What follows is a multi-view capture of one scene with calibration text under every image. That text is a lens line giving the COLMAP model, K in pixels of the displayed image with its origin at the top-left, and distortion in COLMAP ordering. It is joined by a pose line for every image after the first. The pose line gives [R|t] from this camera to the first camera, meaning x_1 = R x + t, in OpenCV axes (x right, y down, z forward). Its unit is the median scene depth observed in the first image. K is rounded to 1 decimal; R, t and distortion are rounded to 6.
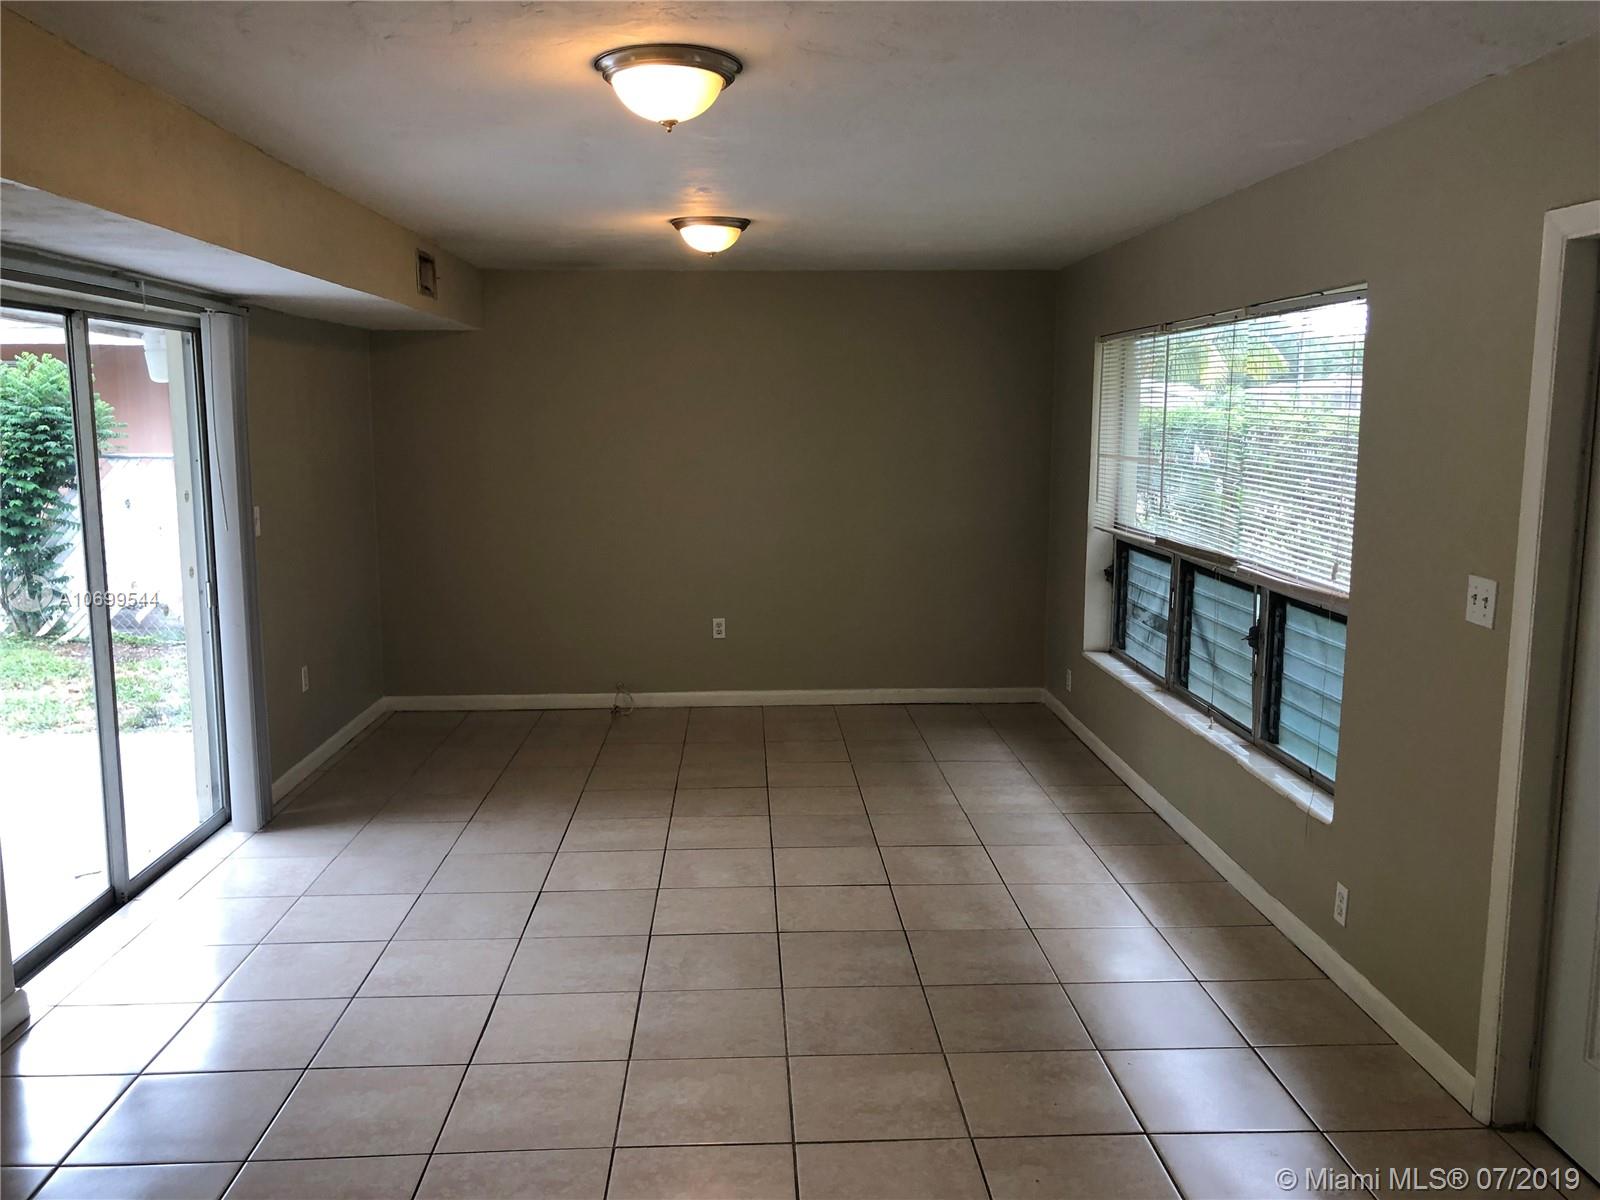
lens RADIAL K [[1329.4, 0, 799.7], [0, 1329.4, 598.1], [0, 0, 1]] dist [0.014386, -0.006180]
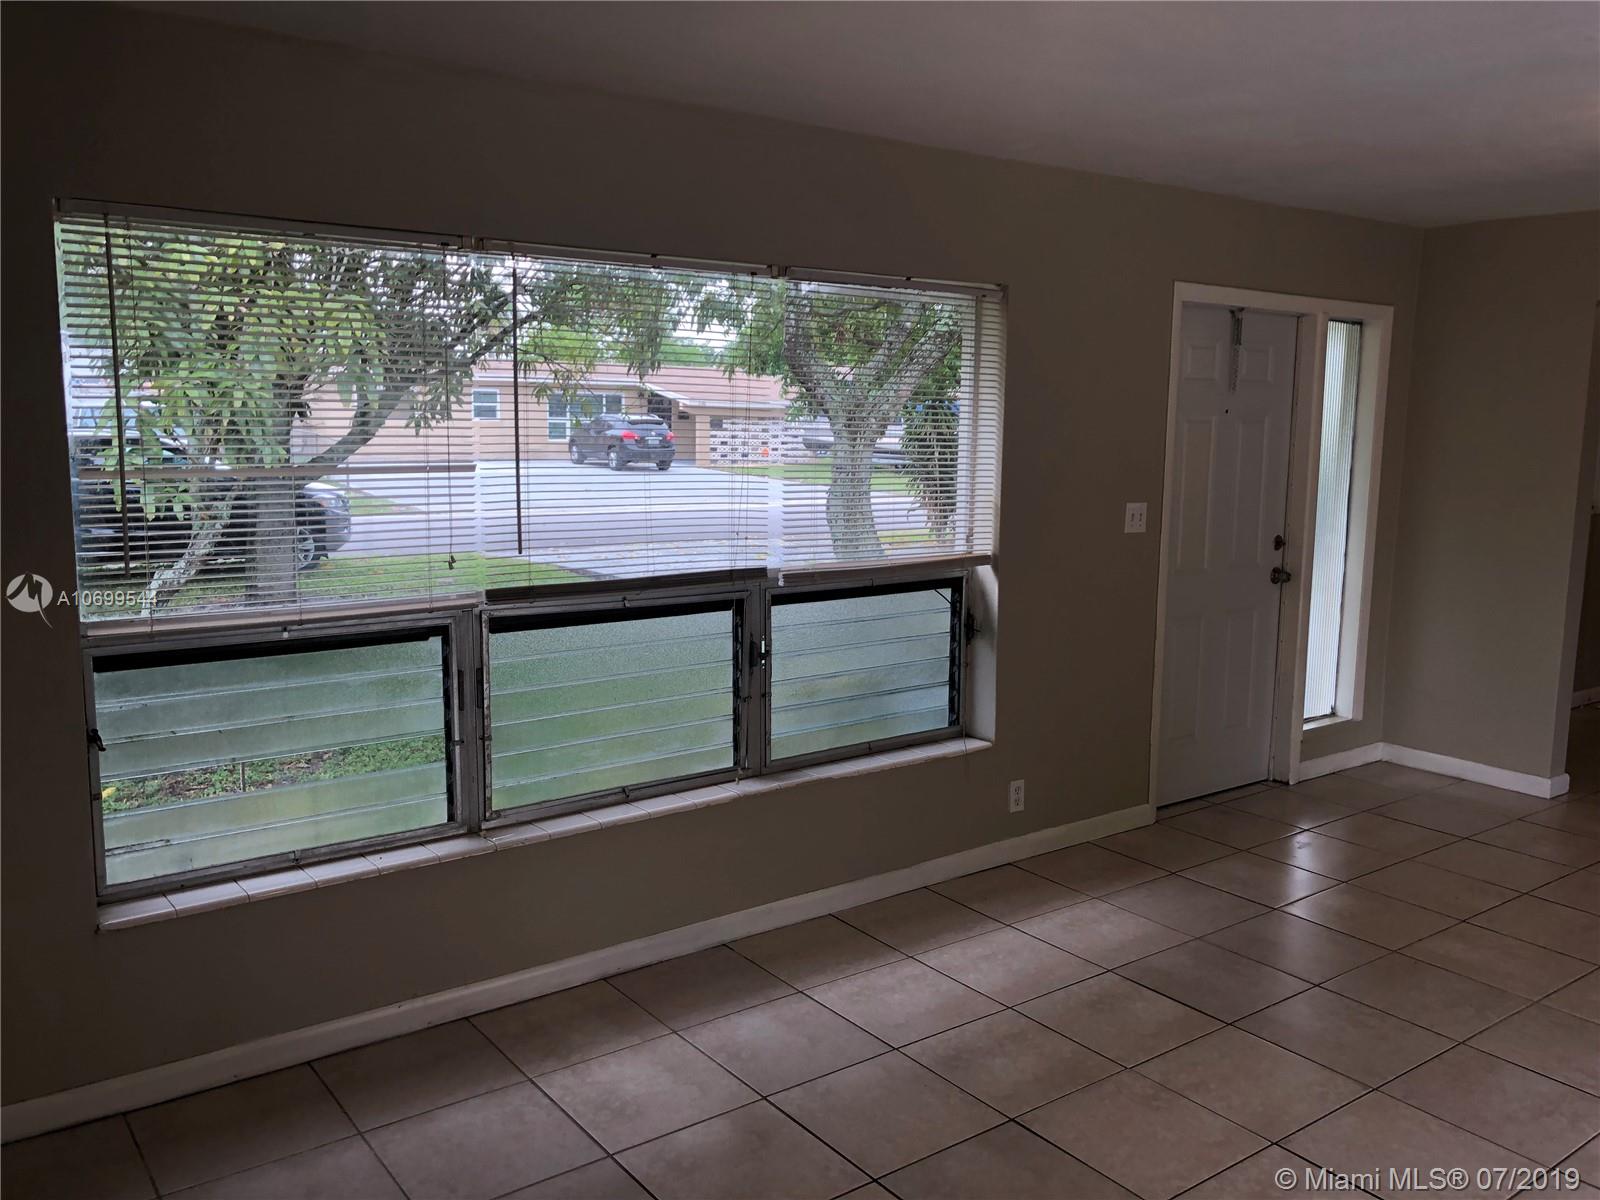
lens RADIAL K [[1329.4, 0, 800.1], [0, 1329.4, 606.8], [0, 0, 1]] dist [0.014386, -0.006180]
pose [[-0.563035, -0.127837, 0.816486, -0.374166], [0.106695, 0.968452, 0.225205, -0.194638], [-0.819517, 0.213913, -0.531633, 1.452057]]
